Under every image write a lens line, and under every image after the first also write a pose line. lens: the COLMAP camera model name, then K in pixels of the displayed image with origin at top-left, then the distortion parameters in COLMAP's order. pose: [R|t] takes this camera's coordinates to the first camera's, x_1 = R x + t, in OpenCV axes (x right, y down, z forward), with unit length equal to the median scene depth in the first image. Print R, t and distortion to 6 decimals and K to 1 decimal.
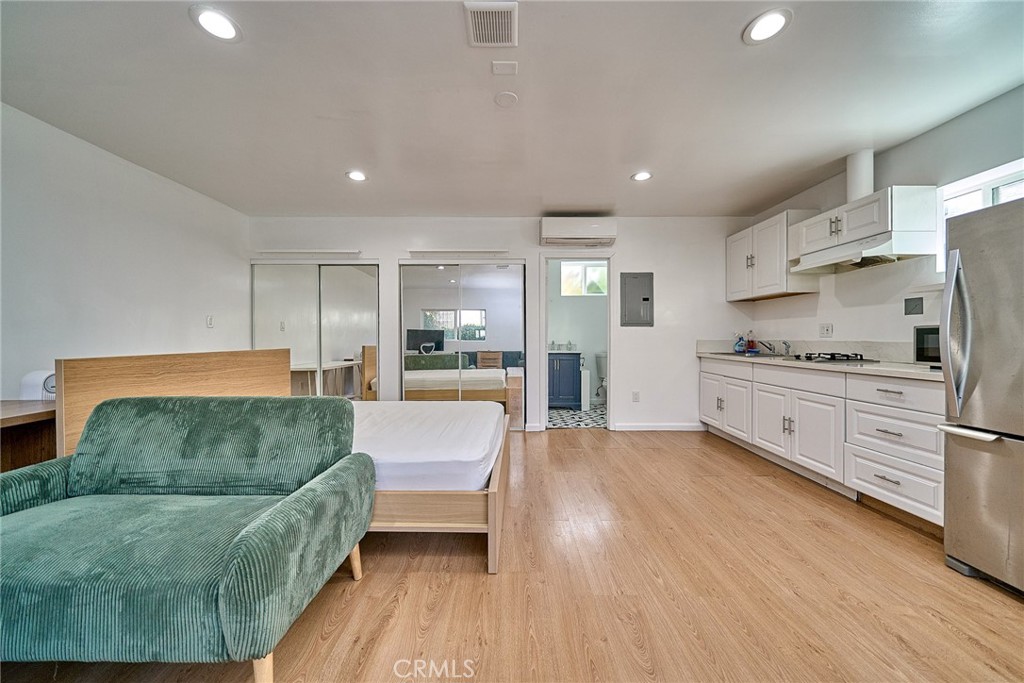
lens RADIAL K [[358.8, 0, 516.2], [0, 358.8, 341.5], [0, 0, 1]] dist [0.000162, -0.000134]
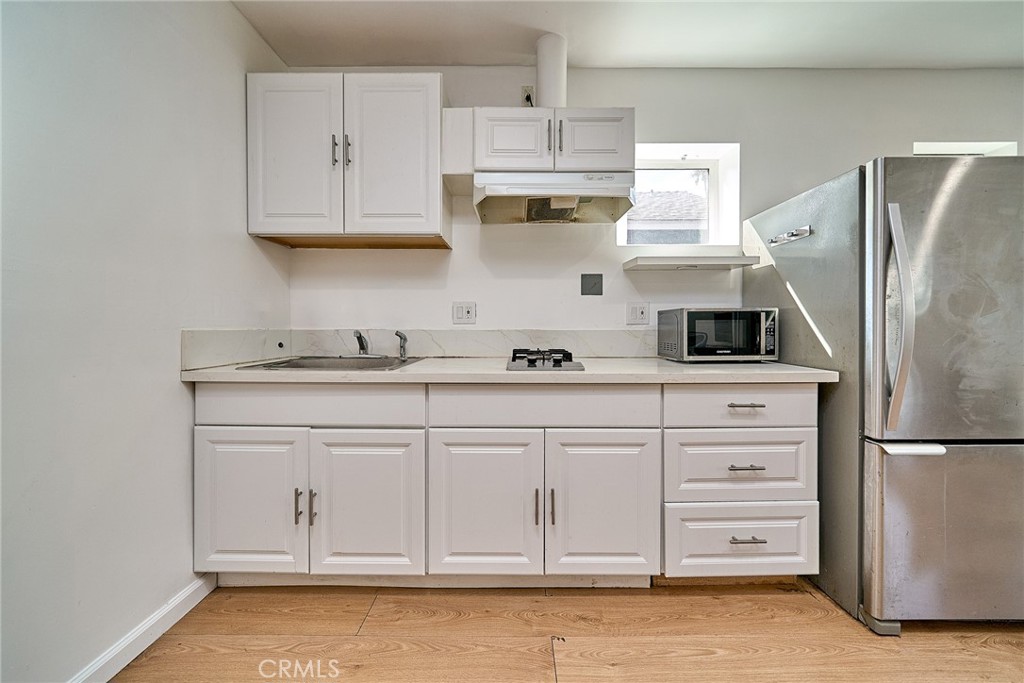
lens RADIAL K [[373.3, 0, 514.8], [0, 373.3, 330.6], [0, 0, 1]] dist [-0.000342, -0.000028]
pose [[0.020839, -0.009728, 0.999736, 0.223505], [0.011484, 0.999889, 0.009490, -0.005396], [-0.999717, 0.011283, 0.020948, 0.887344]]
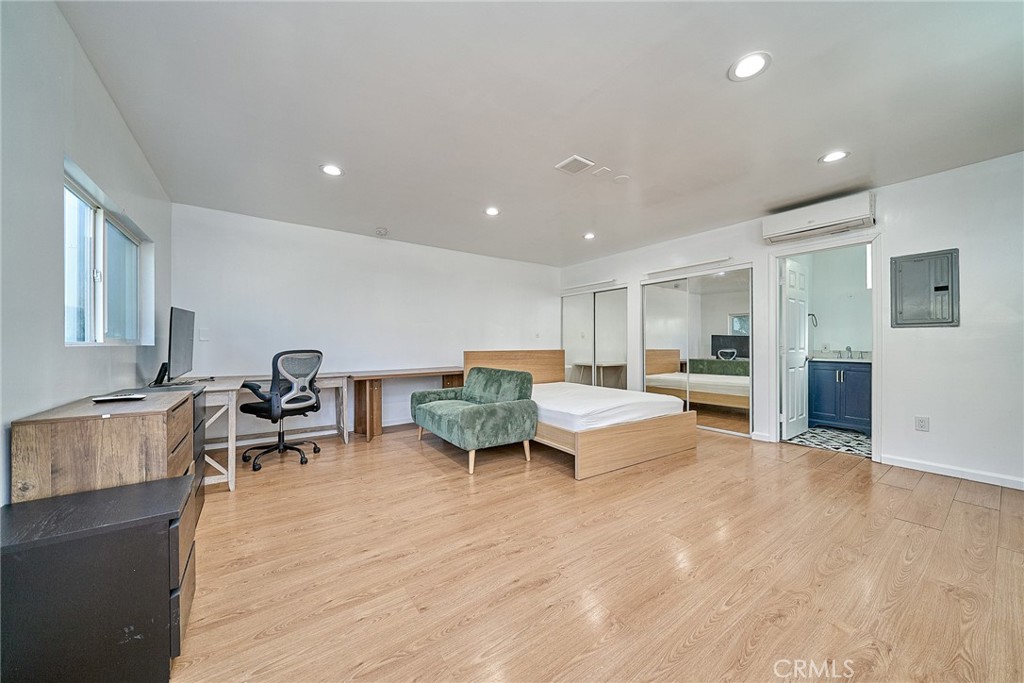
lens RADIAL K [[365.1, 0, 512.0], [0, 365.1, 341.5], [0, 0, 1]] dist [-0.000750, -0.000115]
pose [[0.566400, -0.003697, -0.824122, 0.596773], [-0.007676, 0.999923, -0.009761, 0.000758], [0.824095, 0.011855, 0.566328, -0.128348]]
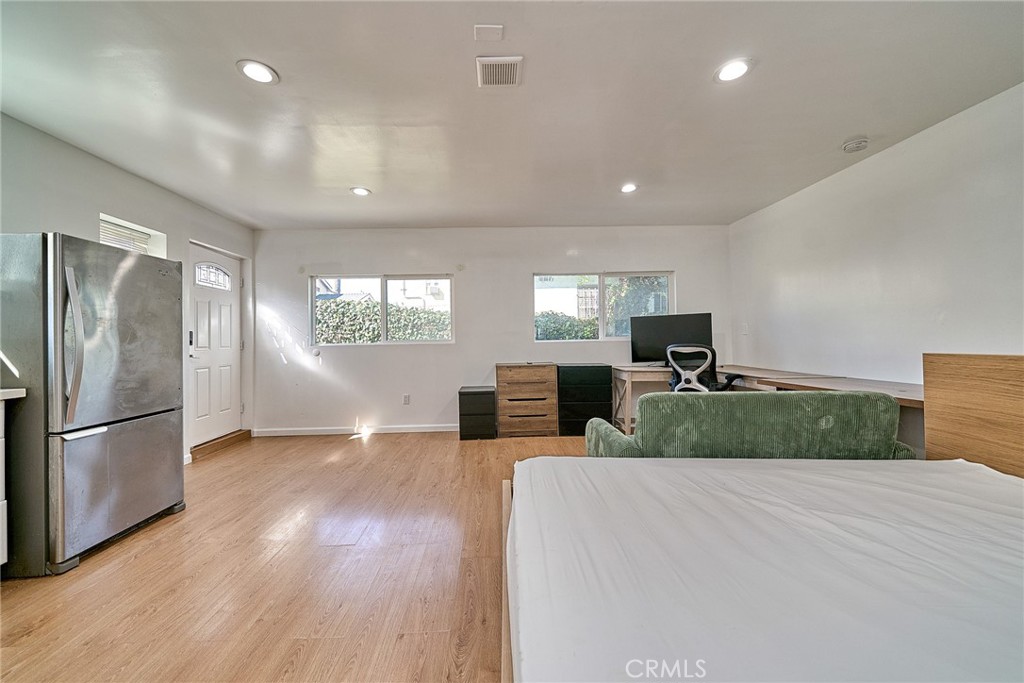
lens RADIAL K [[375.9, 0, 496.5], [0, 375.9, 336.7], [0, 0, 1]] dist [0.000444, -0.000148]
pose [[-0.999776, 0.020162, 0.006371, -0.025235], [0.020136, 0.999789, -0.004003, -0.008716], [-0.006450, -0.003874, -0.999972, 1.063666]]
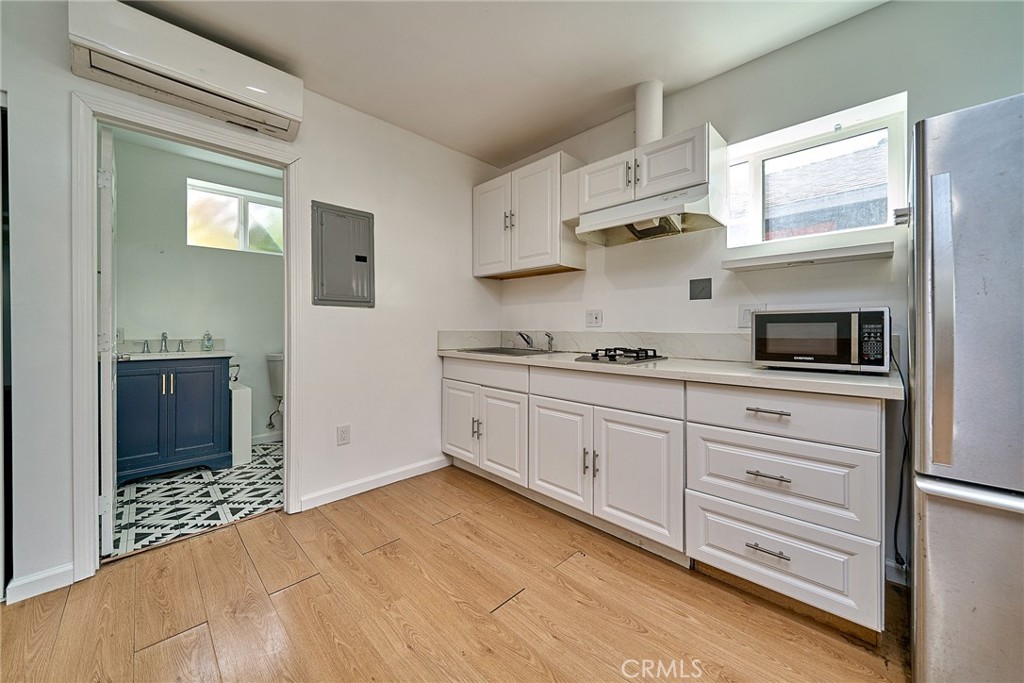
lens RADIAL K [[374.5, 0, 508.0], [0, 374.5, 330.3], [0, 0, 1]] dist [0.000240, -0.000059]
pose [[0.725929, -0.001374, 0.687768, 0.157865], [0.004766, 0.999984, -0.003033, -0.003102], [-0.687753, 0.005480, 0.725924, 0.526516]]
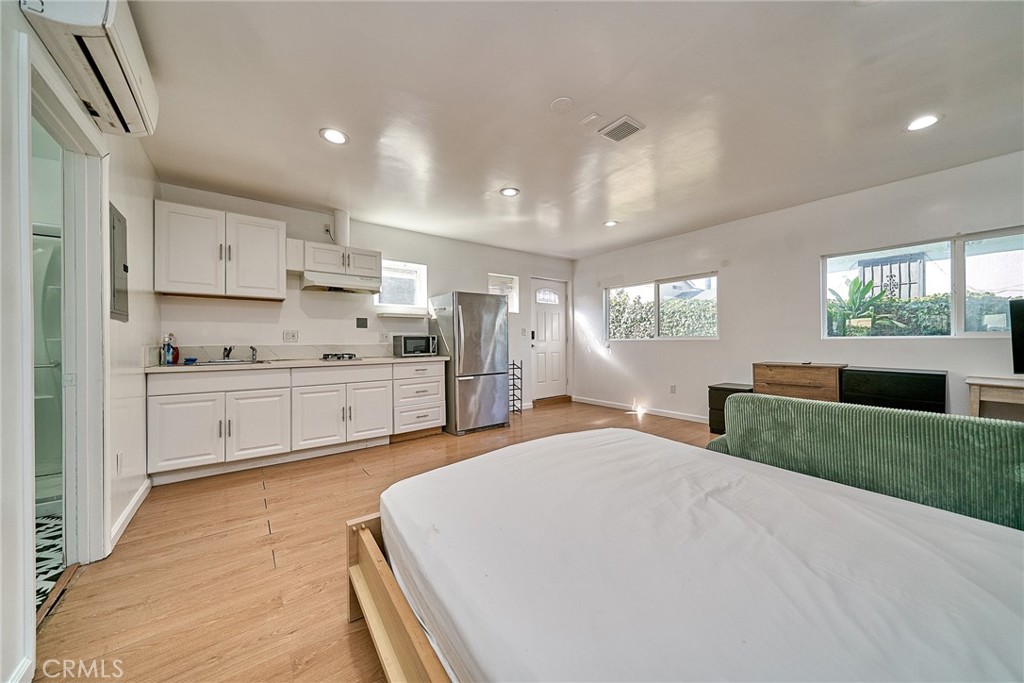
lens RADIAL K [[351.3, 0, 512.0], [0, 351.3, 341.5], [0, 0, 1]] dist [0.000898, -0.000015]
pose [[-0.590024, 0.006180, 0.807362, -0.471731], [0.018507, 0.999811, 0.005872, -0.007099], [-0.807174, 0.018406, -0.590027, 1.078450]]
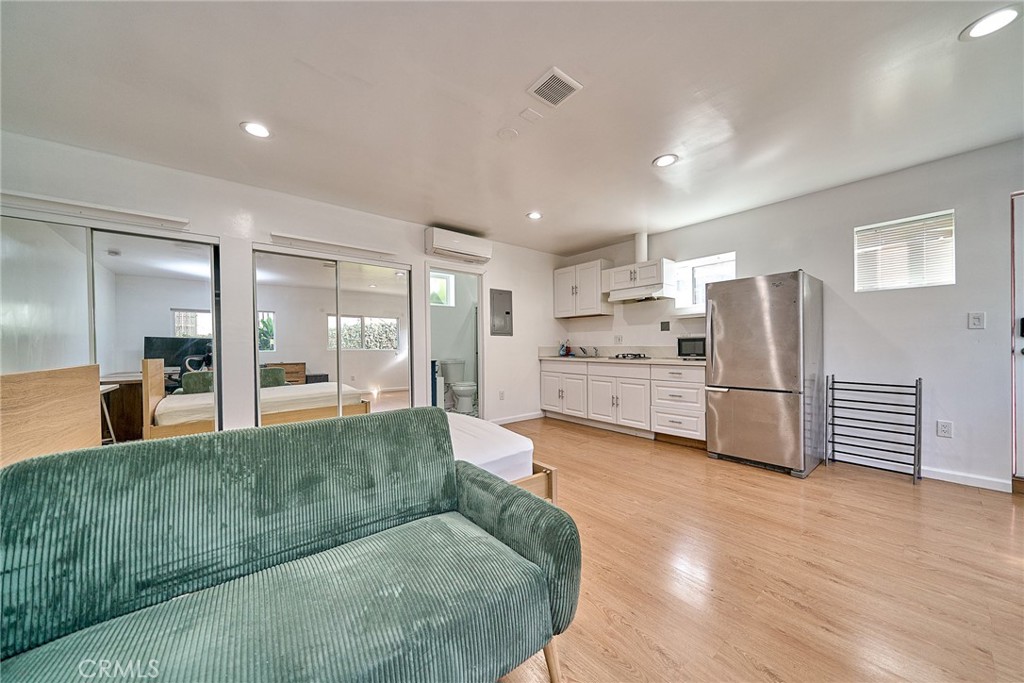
lens RADIAL K [[355.3, 0, 531.2], [0, 355.3, 347.8], [0, 0, 1]] dist [0.000765, 0.000044]
pose [[0.762812, -0.008775, 0.646560, -0.428376], [0.014827, 0.999882, -0.003922, 0.005183], [-0.646450, 0.012578, 0.762853, 0.061054]]
